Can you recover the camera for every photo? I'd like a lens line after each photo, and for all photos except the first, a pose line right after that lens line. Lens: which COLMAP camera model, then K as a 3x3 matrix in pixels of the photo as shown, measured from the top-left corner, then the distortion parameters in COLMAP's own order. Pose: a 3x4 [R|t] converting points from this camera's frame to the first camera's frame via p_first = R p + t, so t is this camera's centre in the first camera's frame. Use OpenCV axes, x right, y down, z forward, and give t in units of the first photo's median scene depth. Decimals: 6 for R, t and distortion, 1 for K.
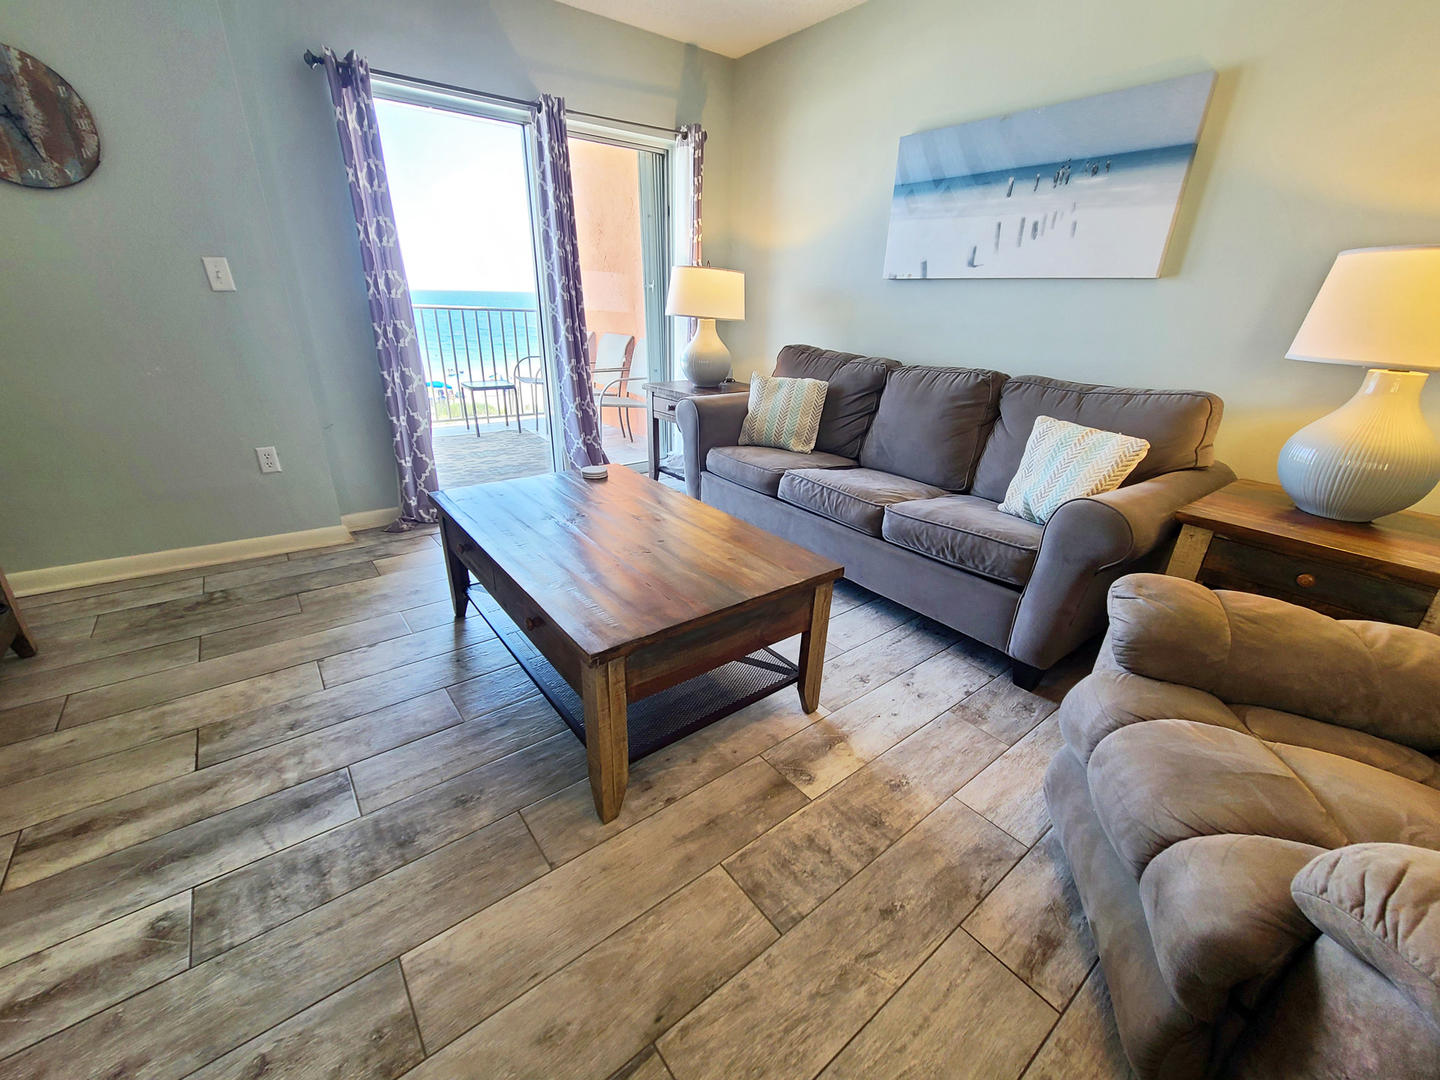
lens RADIAL K [[591.4, 0, 713.9], [0, 591.4, 542.4], [0, 0, 1]] dist [-0.001085, 0.000825]
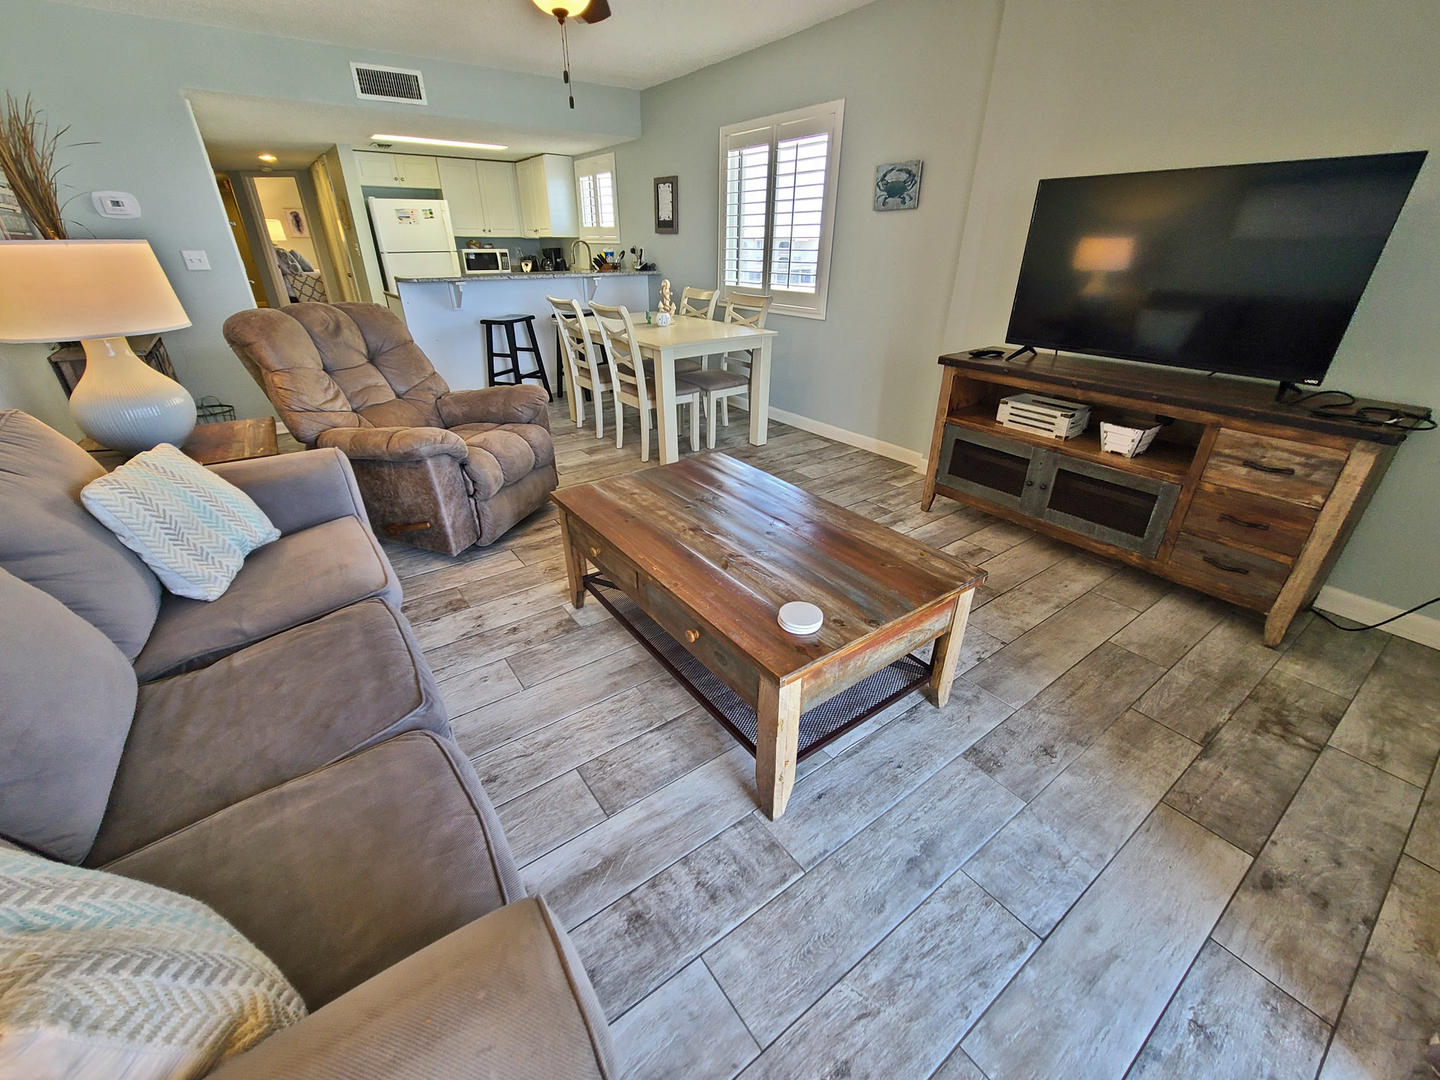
lens RADIAL K [[591.4, 0, 715.9], [0, 591.4, 538.9], [0, 0, 1]] dist [-0.001085, 0.000825]
pose [[-0.998917, -0.040390, 0.023119, -0.147958], [-0.008917, 0.653682, 0.756717, -0.717333], [-0.045676, 0.755691, -0.653333, 1.536649]]
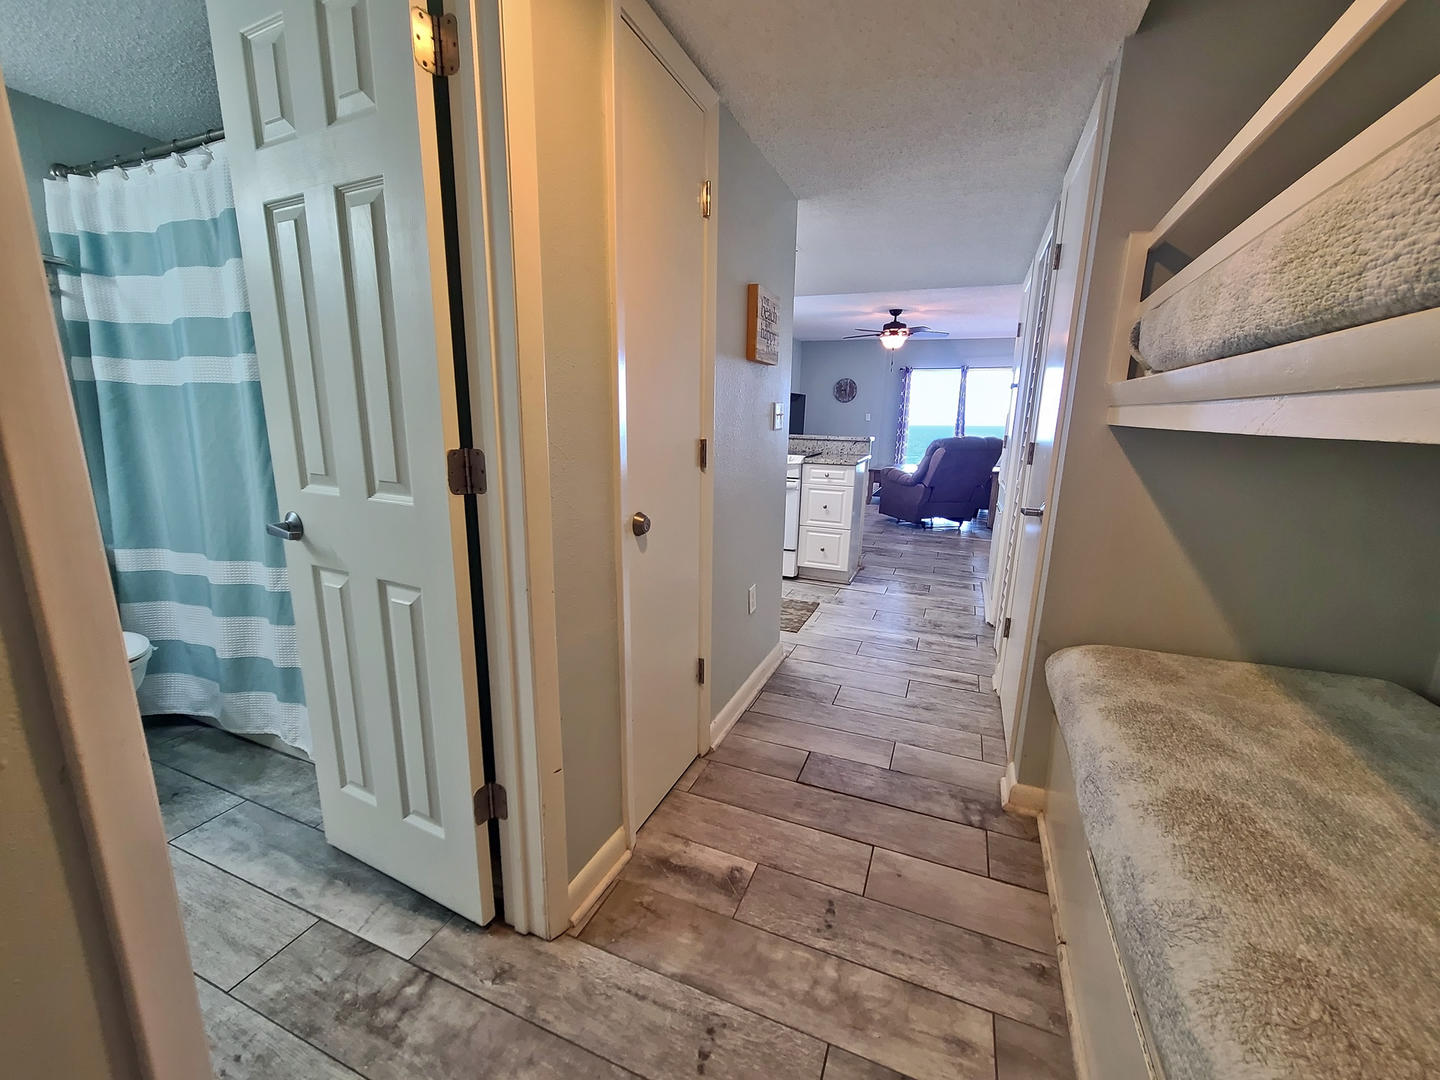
lens RADIAL K [[591.4, 0, 711.0], [0, 591.4, 540.3], [0, 0, 1]] dist [-0.001085, 0.000825]
pose [[0.482924, 0.172093, -0.858585, 2.941487], [-0.340033, 0.940409, -0.002764, 0.951278], [0.806946, 0.293282, 0.512664, -2.238756]]
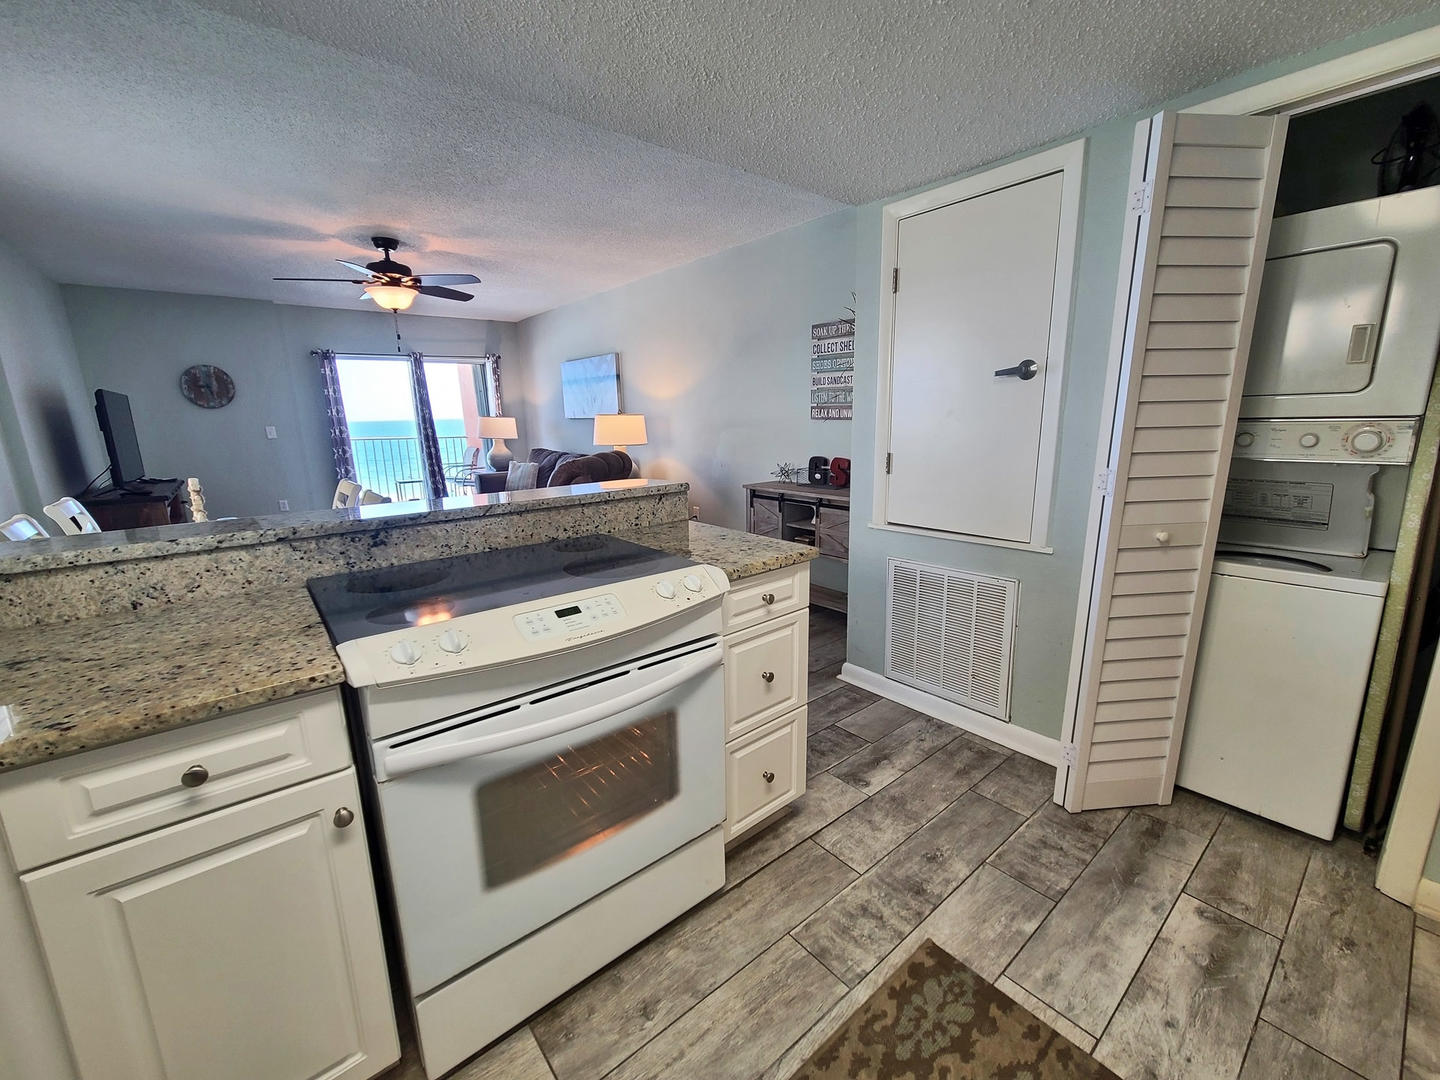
lens RADIAL K [[591.4, 0, 717.0], [0, 591.4, 540.0], [0, 0, 1]] dist [-0.001085, 0.000825]
pose [[0.998744, -0.048646, 0.012019, 1.217648], [0.050004, 0.983080, -0.176218, 0.646750], [-0.003244, 0.176598, 0.984278, -1.692241]]
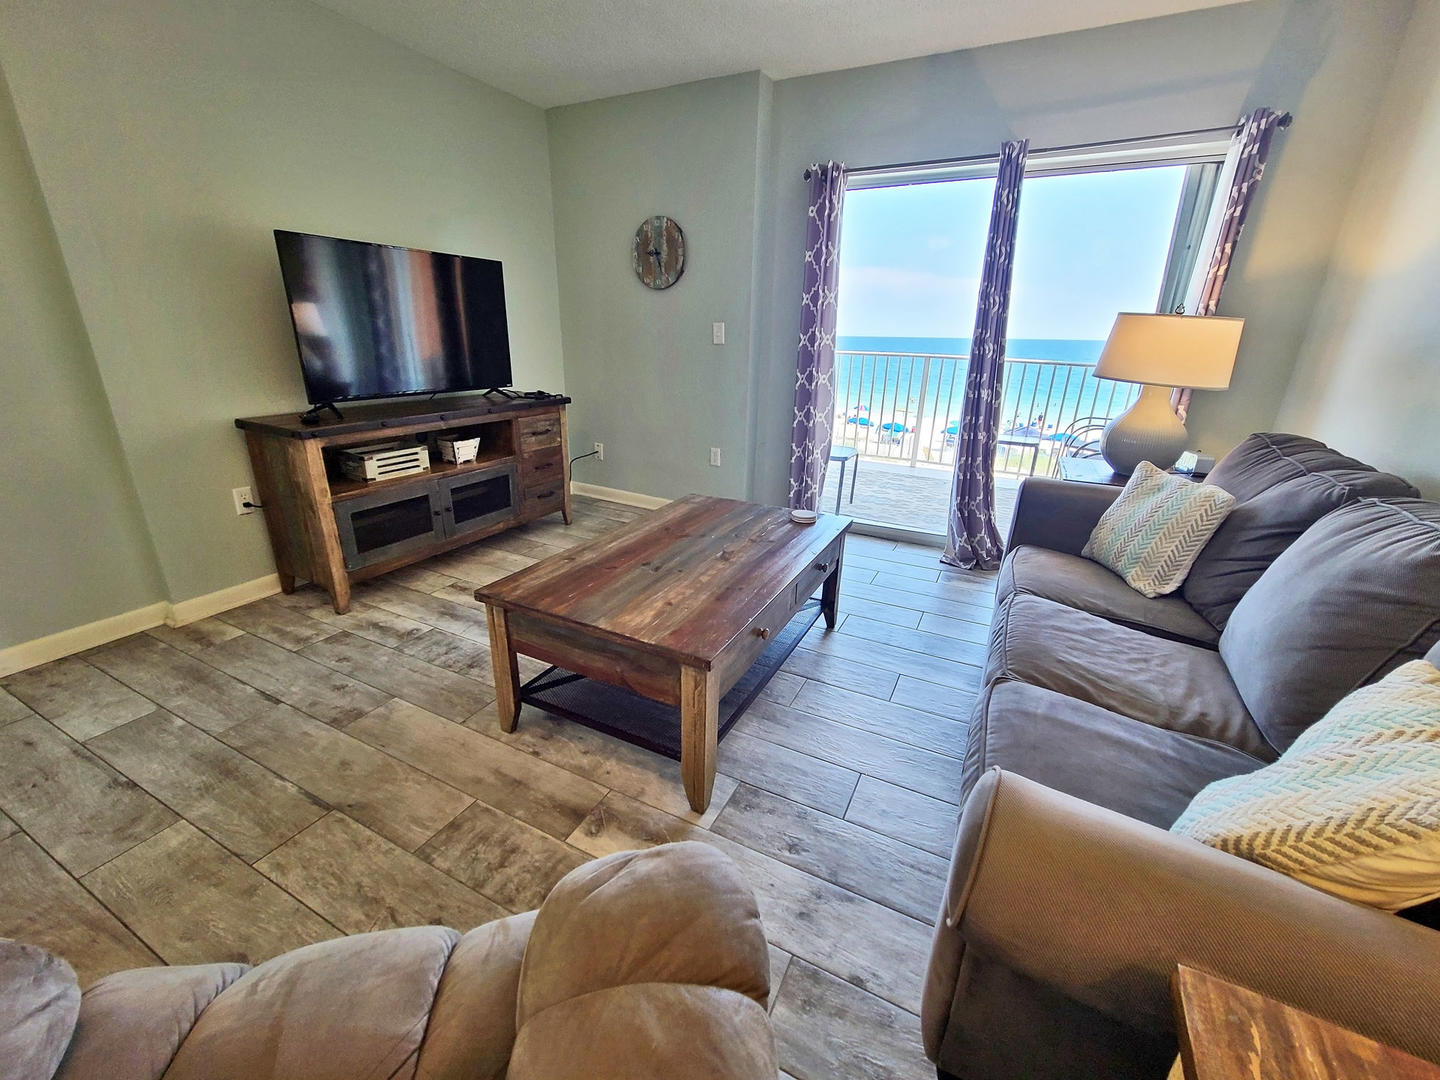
lens RADIAL K [[591.4, 0, 715.9], [0, 591.4, 540.0], [0, 0, 1]] dist [-0.001085, 0.000825]
pose [[0.425035, 0.286624, -0.858599, 0.718366], [-0.355401, 0.925214, 0.132927, -0.186850], [0.832487, 0.248649, 0.495115, 0.433098]]
